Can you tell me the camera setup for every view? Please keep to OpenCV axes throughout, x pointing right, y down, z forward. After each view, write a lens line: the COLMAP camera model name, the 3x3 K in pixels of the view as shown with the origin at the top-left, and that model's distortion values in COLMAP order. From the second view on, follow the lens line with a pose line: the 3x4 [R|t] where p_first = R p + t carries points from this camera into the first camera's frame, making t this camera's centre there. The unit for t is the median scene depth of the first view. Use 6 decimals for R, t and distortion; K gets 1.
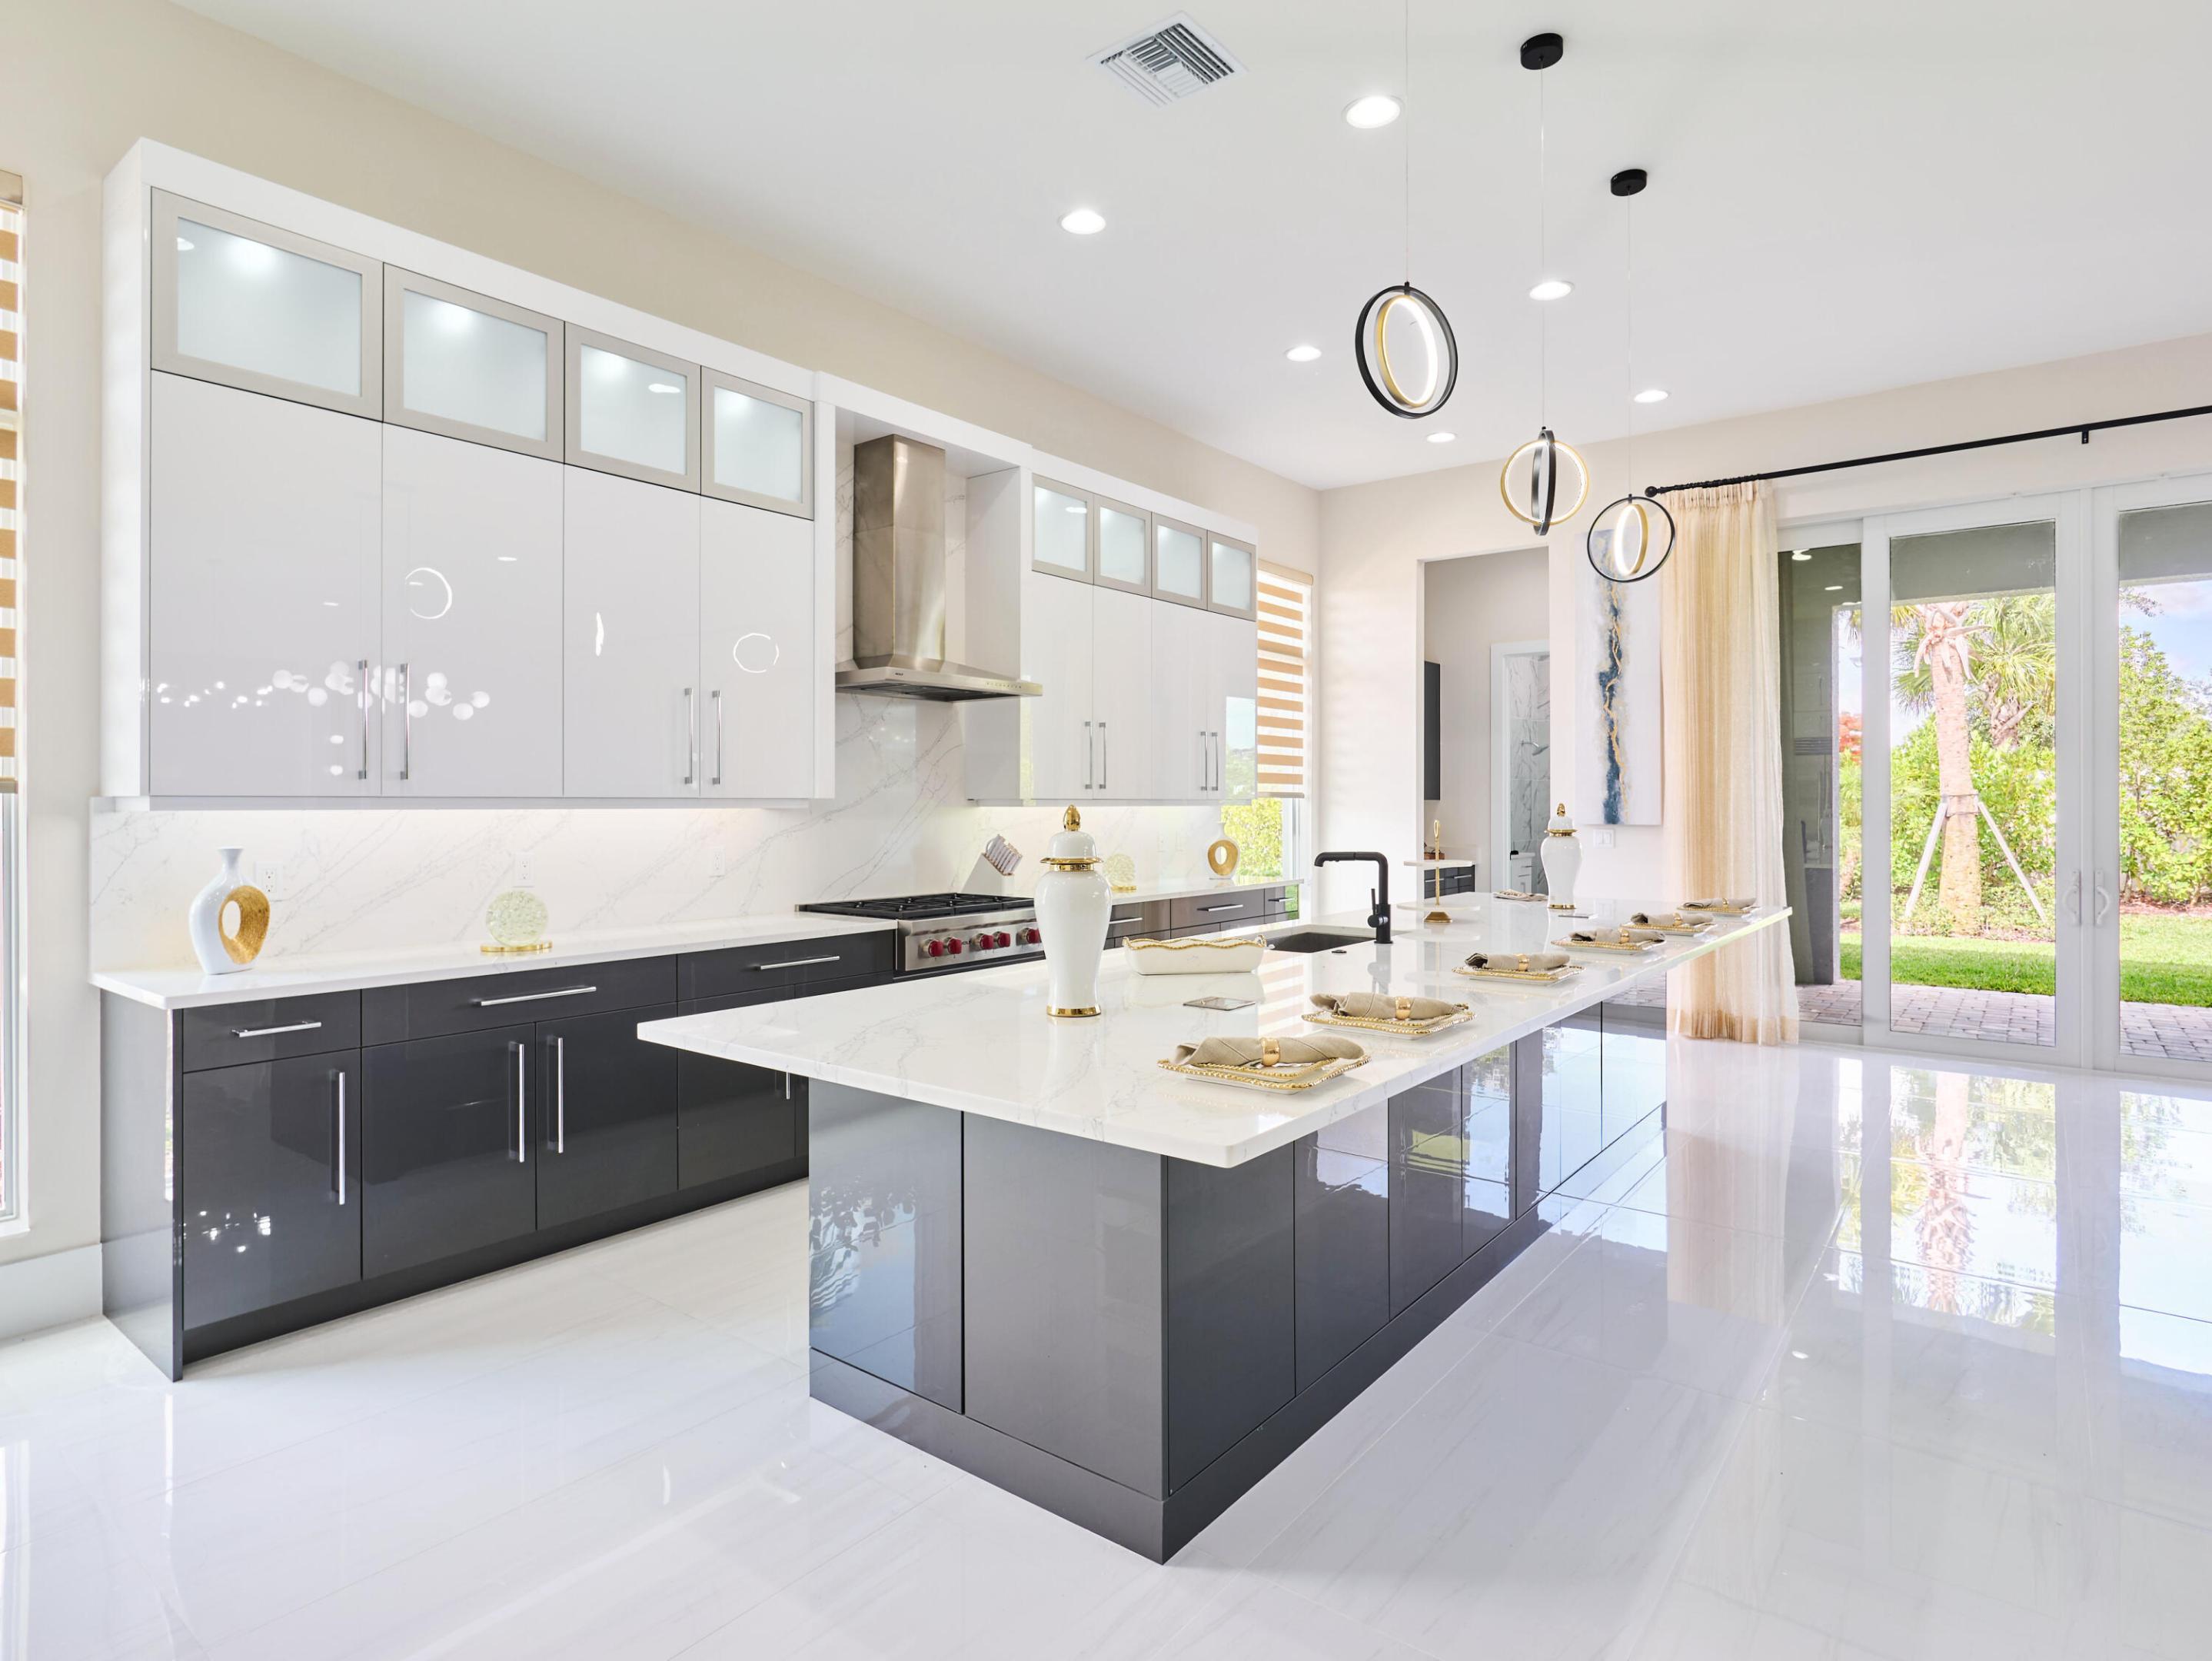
lens RADIAL K [[1194.8, 0, 1105.5], [0, 1194.8, 818.6], [0, 0, 1]] dist [-0.007587, -0.001477]
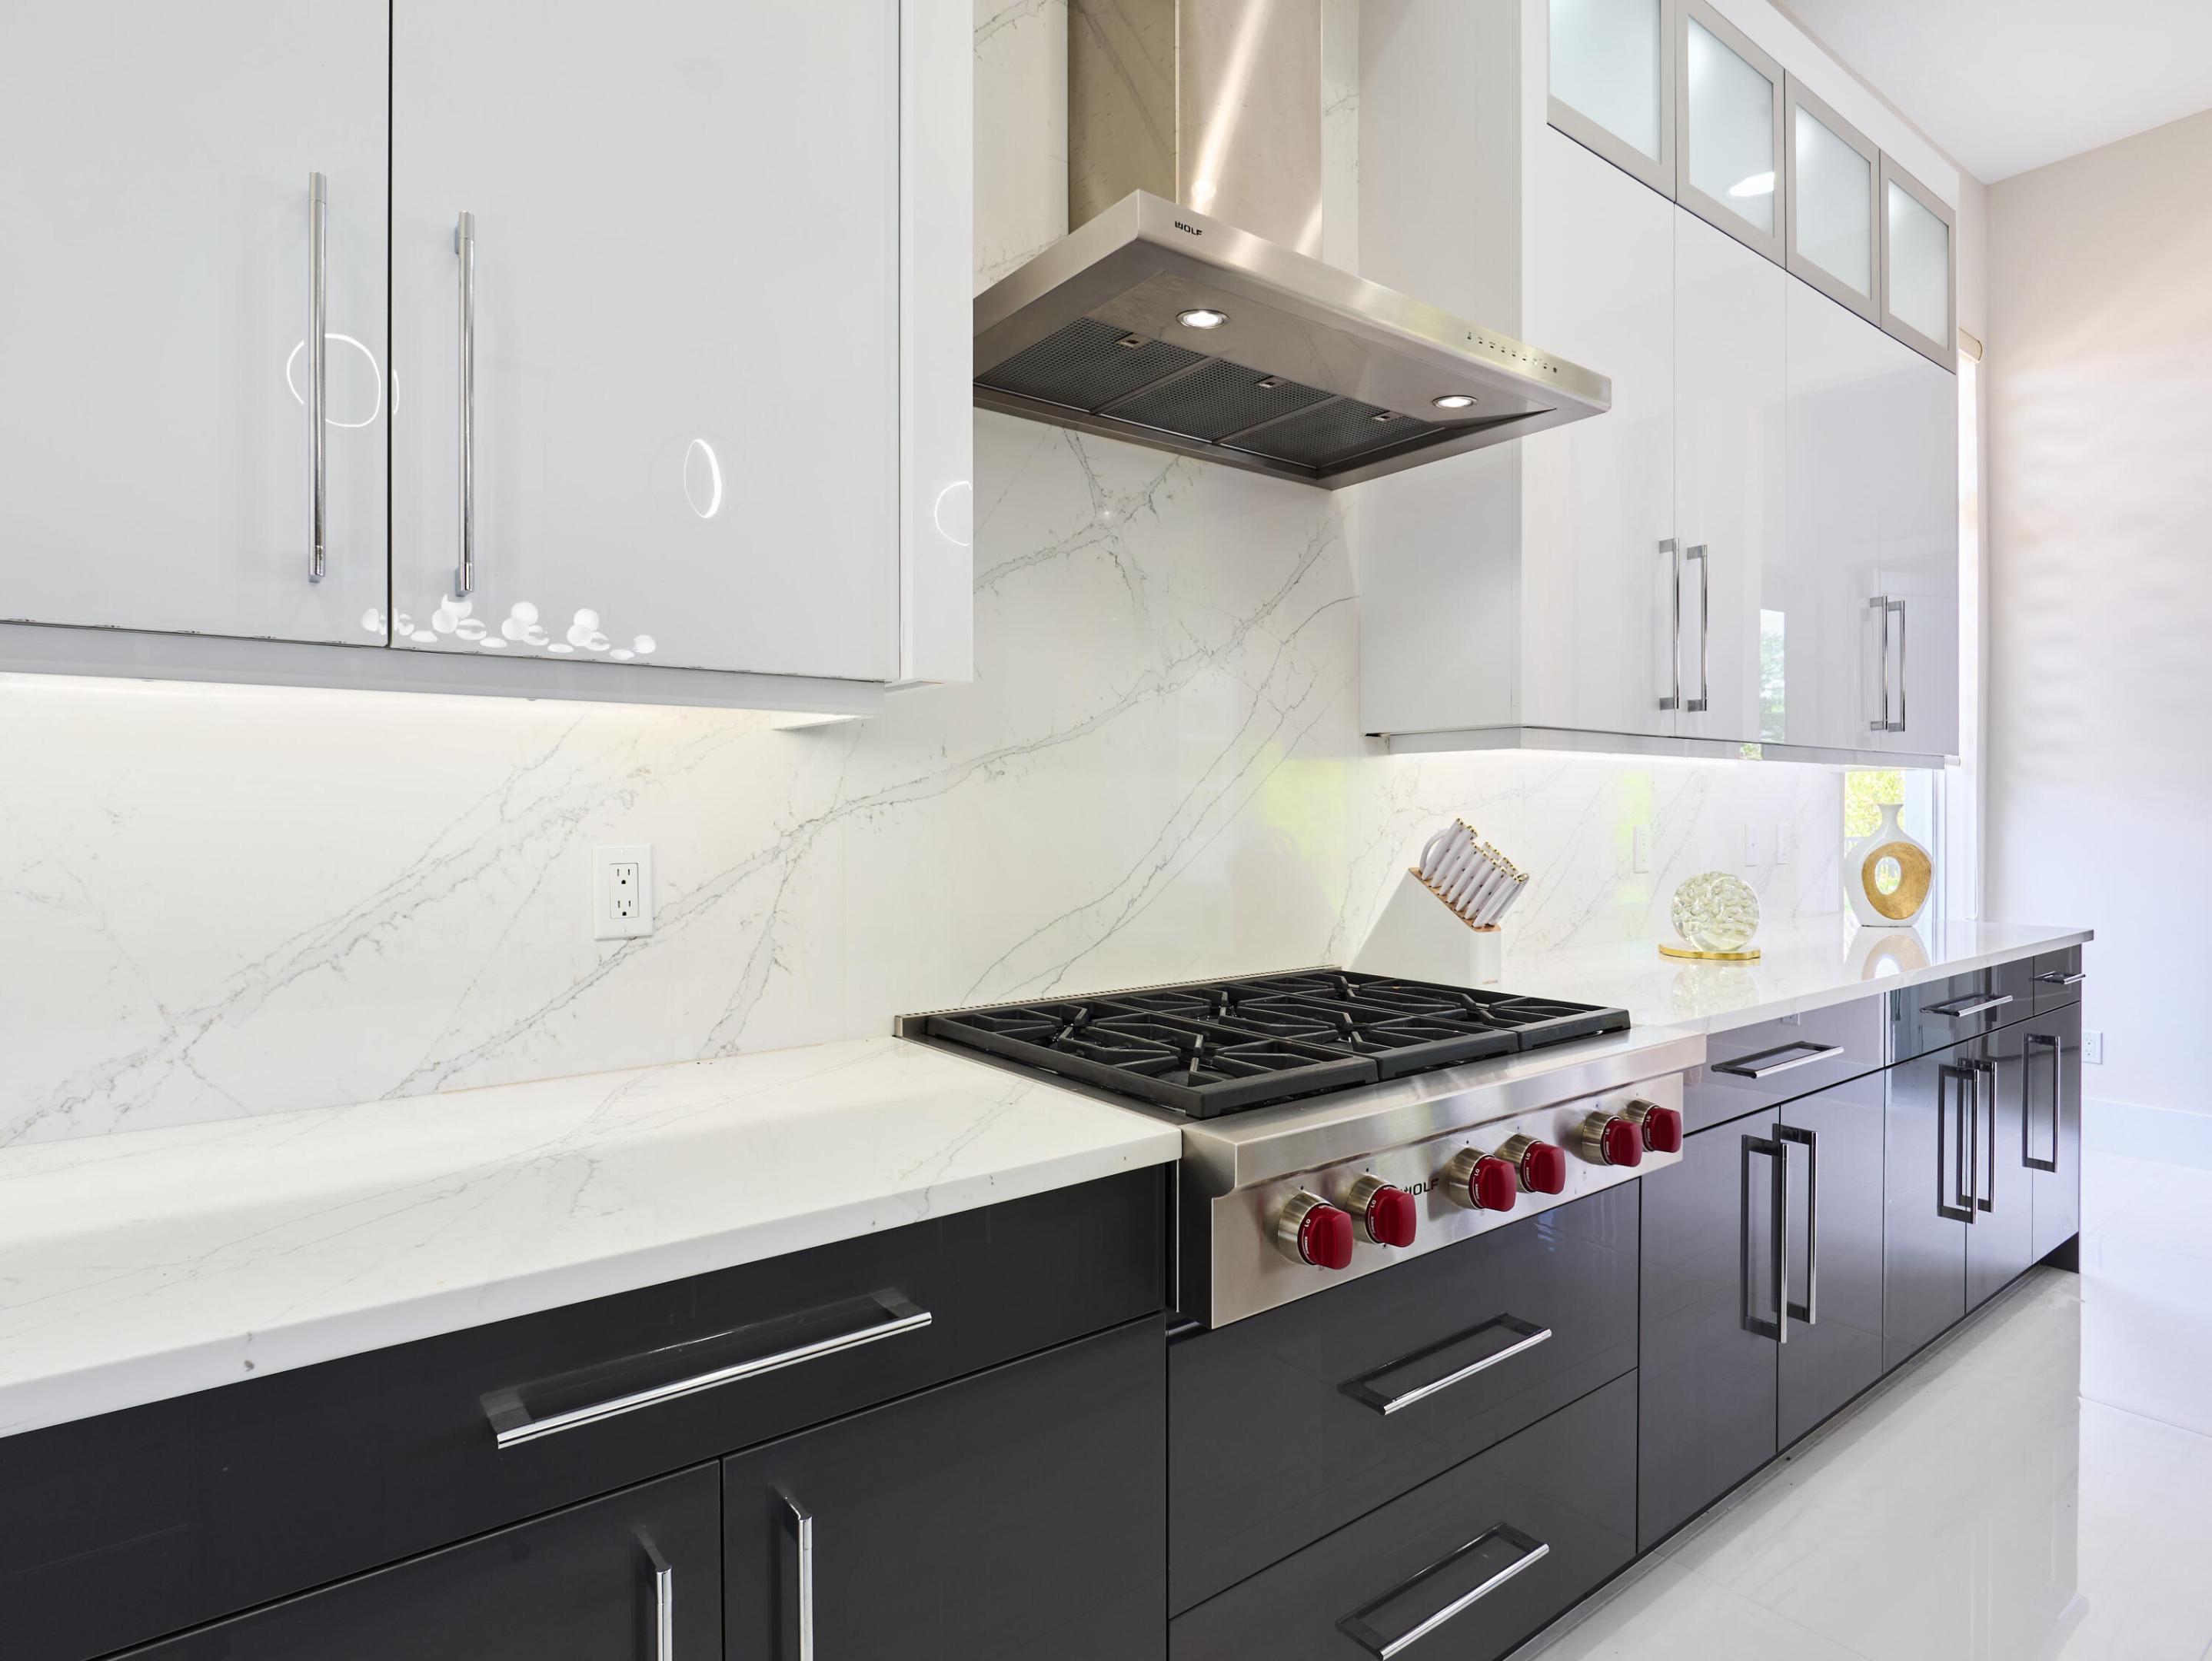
lens RADIAL K [[1194.8, 0, 1105.5], [0, 1194.8, 818.6], [0, 0, 1]] dist [-0.007587, -0.001477]
pose [[0.966927, 0.001057, -0.255052, -0.102017], [-0.002499, 0.999983, -0.005328, 0.015463], [0.255042, 0.005789, 0.966913, 0.611620]]
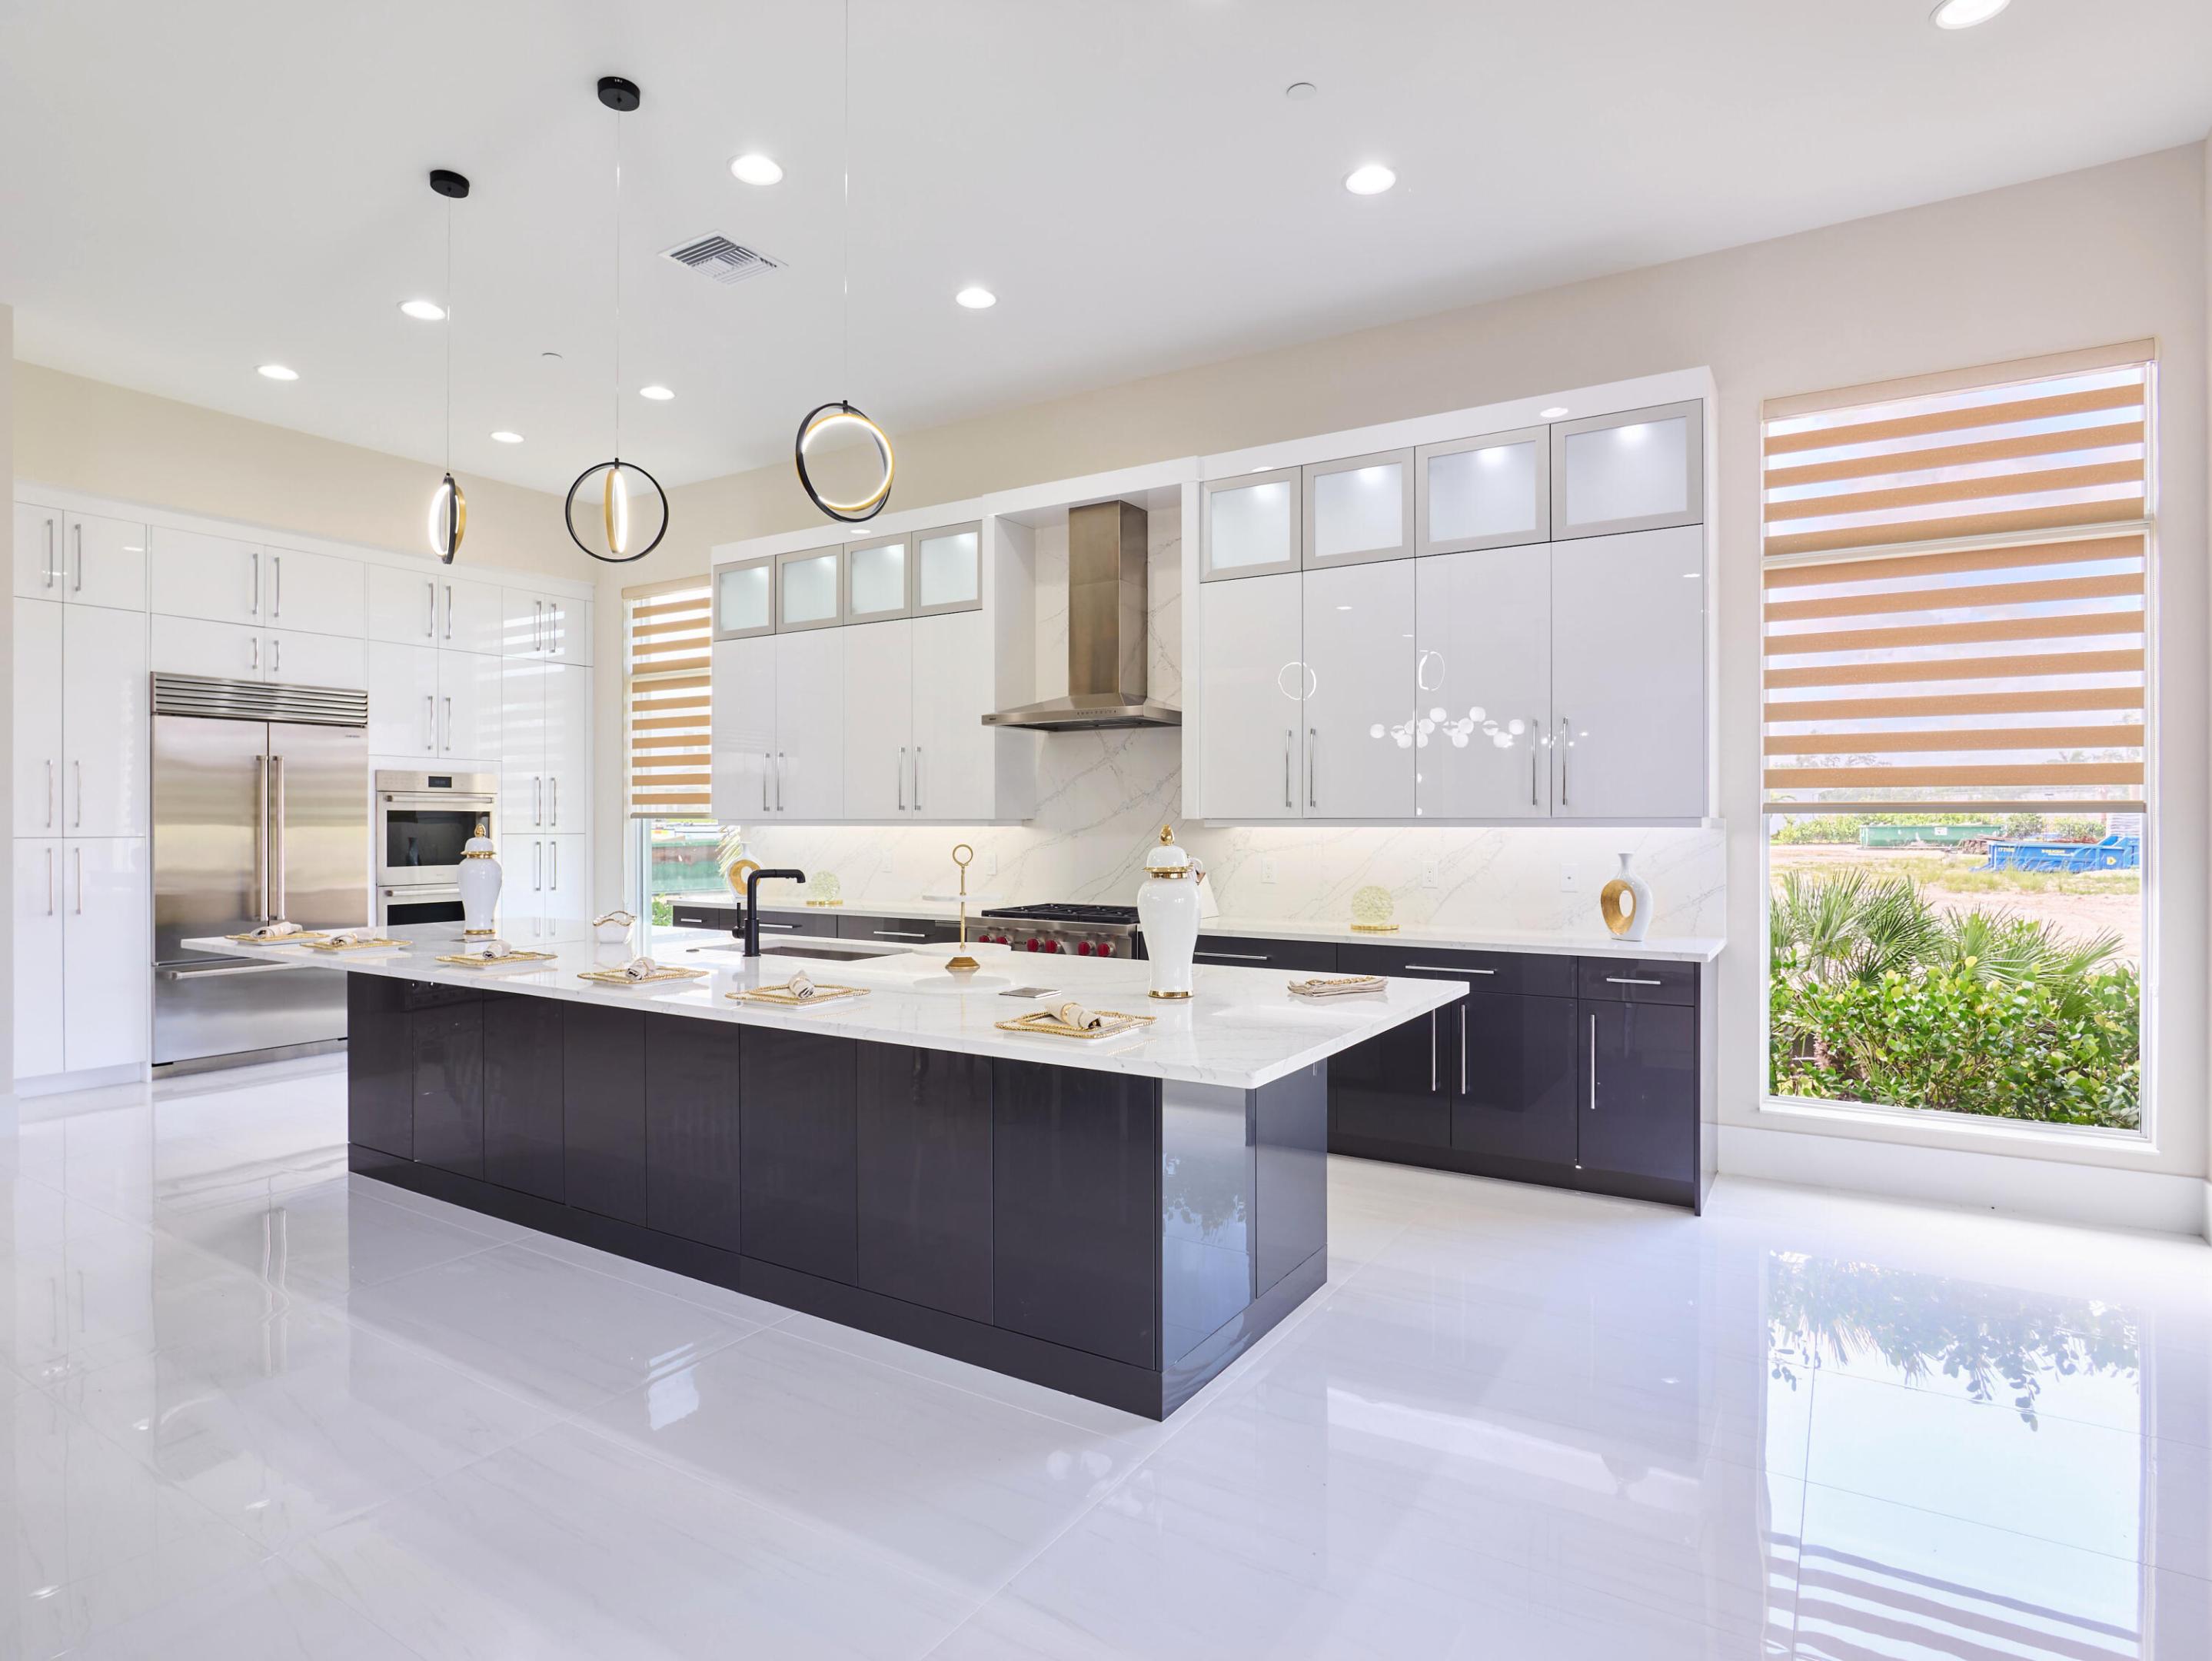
lens RADIAL K [[1181.9, 0, 1110.8], [0, 1181.9, 838.5], [0, 0, 1]] dist [-0.042889, 0.000254]
pose [[0.098451, 0.011935, -0.995070, 0.902887], [-0.013169, 0.999856, 0.010690, -0.009360], [0.995055, 0.012052, 0.098594, 0.851806]]
